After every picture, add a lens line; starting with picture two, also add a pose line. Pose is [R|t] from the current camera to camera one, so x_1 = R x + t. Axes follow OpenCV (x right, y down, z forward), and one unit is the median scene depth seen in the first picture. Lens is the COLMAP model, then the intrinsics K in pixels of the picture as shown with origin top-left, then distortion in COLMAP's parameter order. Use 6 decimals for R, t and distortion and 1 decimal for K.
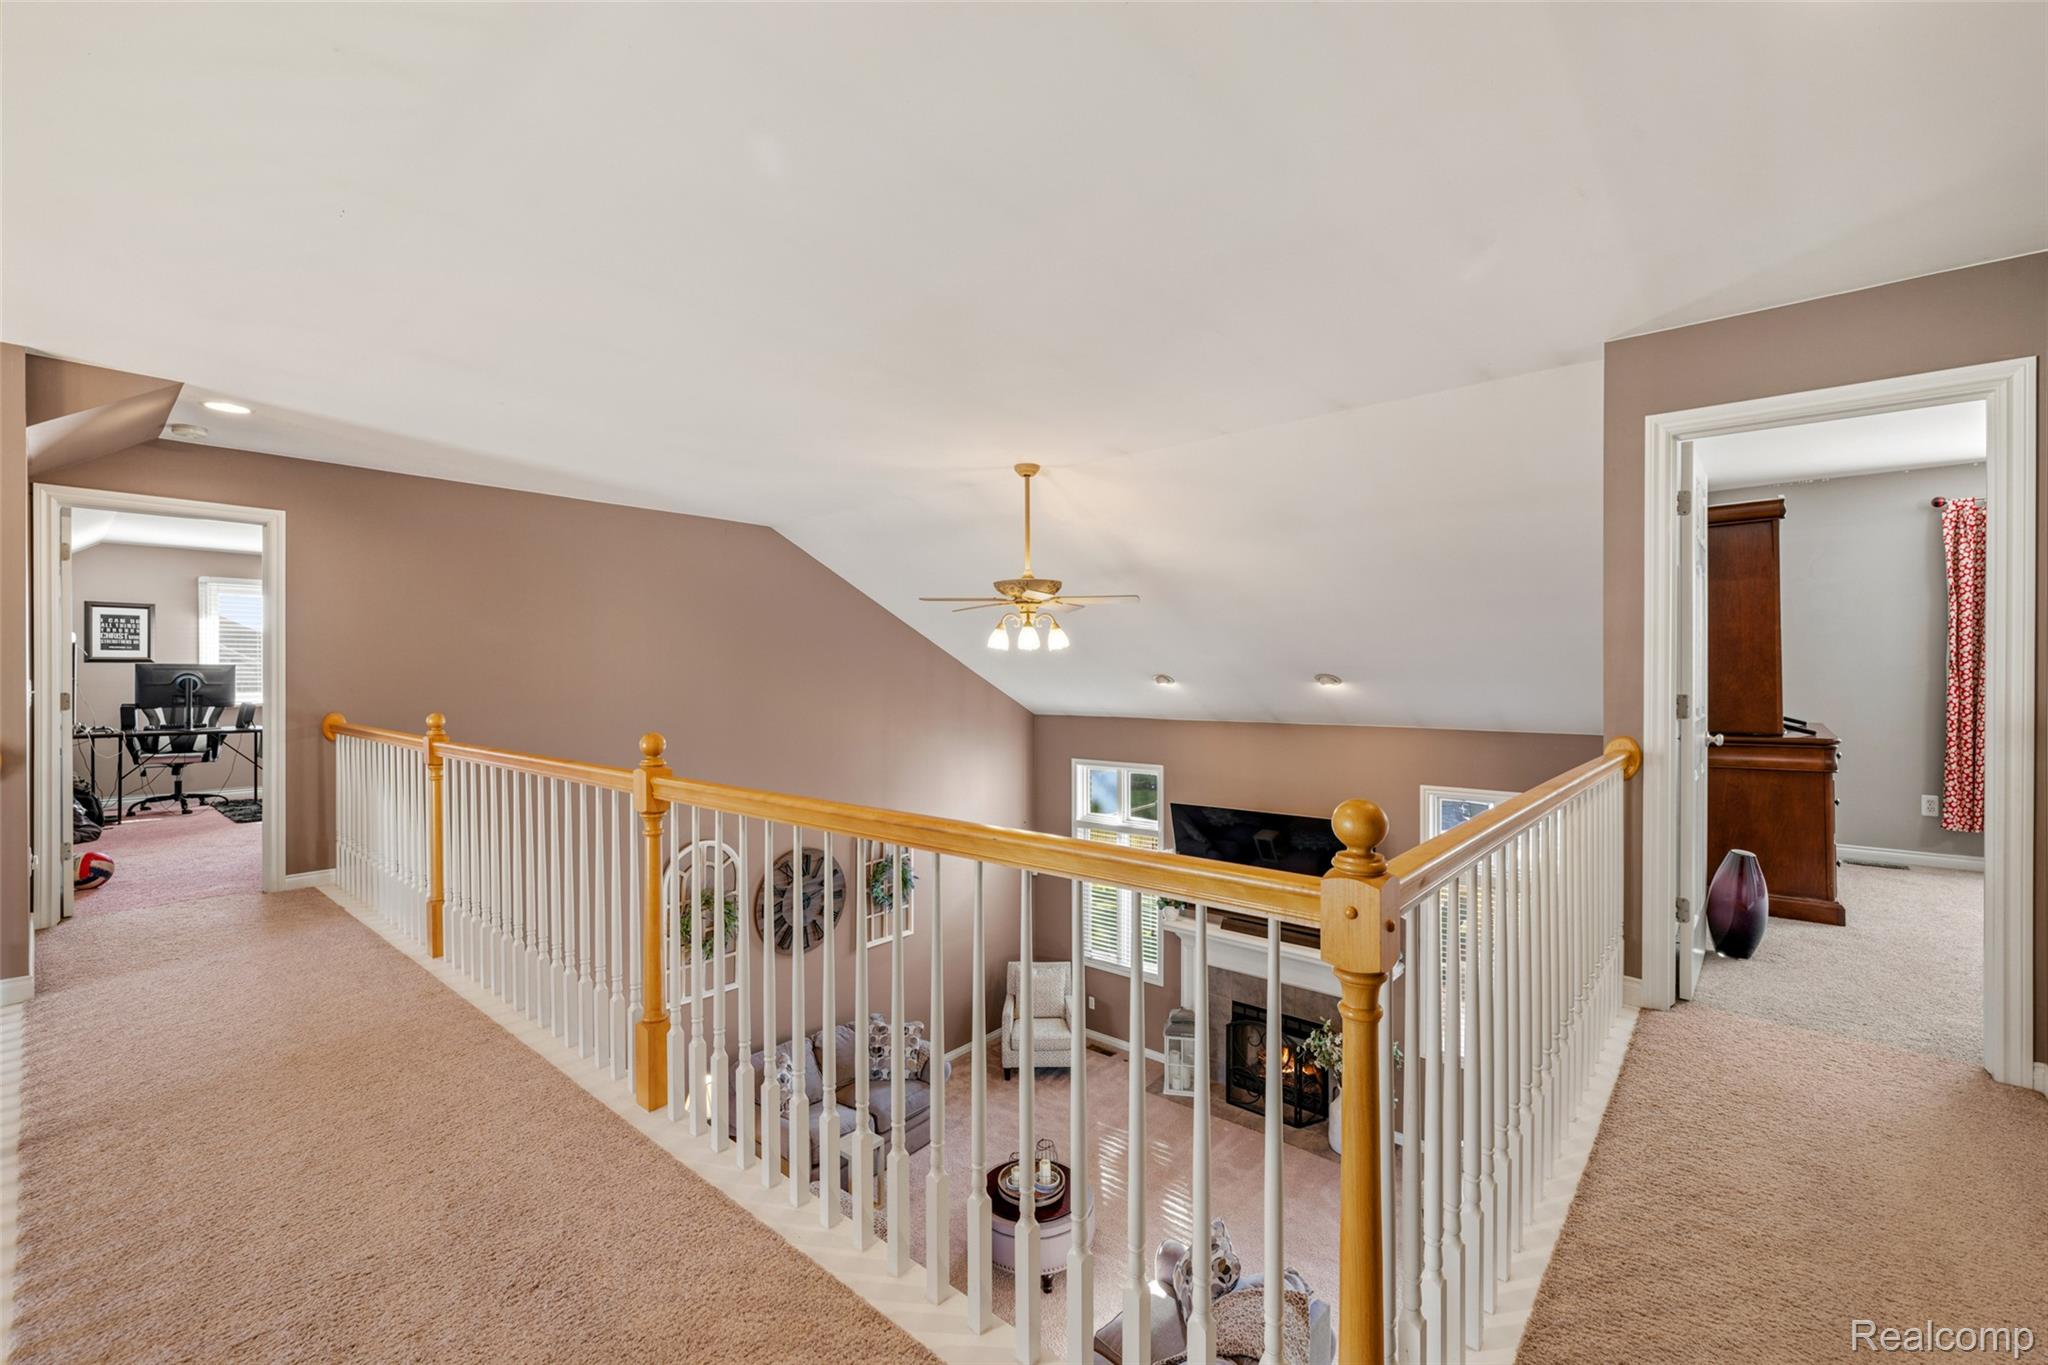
lens RADIAL K [[868.4, 0, 1024.0], [0, 868.4, 682.5], [0, 0, 1]] dist [-0.000292, -0.000046]
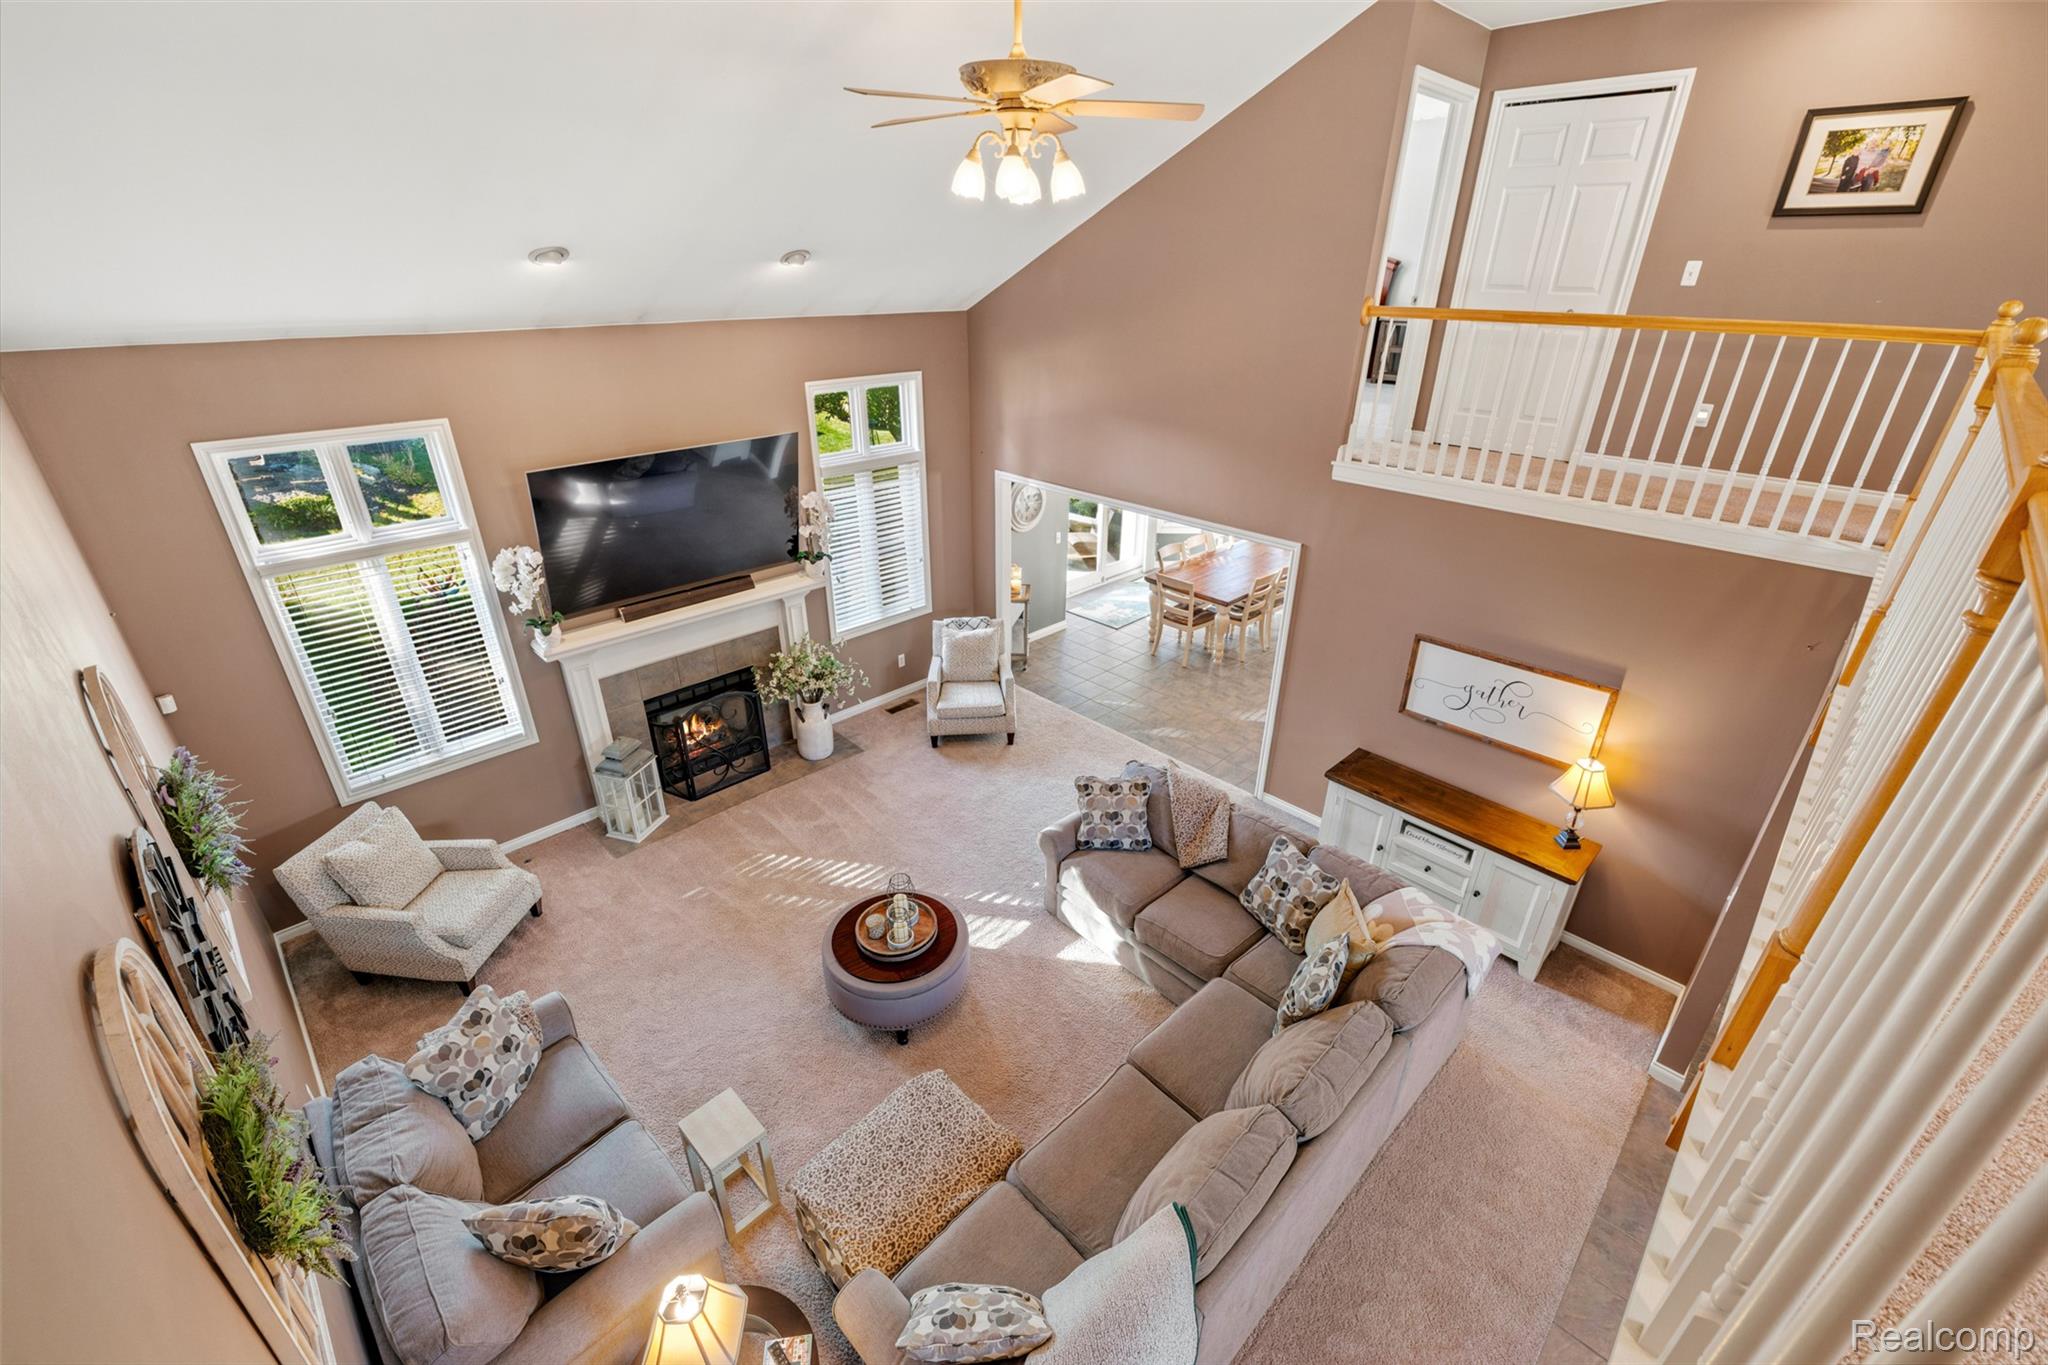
lens RADIAL K [[868.4, 0, 1024.0], [0, 868.4, 682.5], [0, 0, 1]] dist [-0.000292, -0.000046]
pose [[0.084999, -0.446315, 0.890830, -0.689859], [0.009021, 0.894374, 0.447230, -0.007534], [-0.996340, -0.029978, 0.080047, 0.932439]]
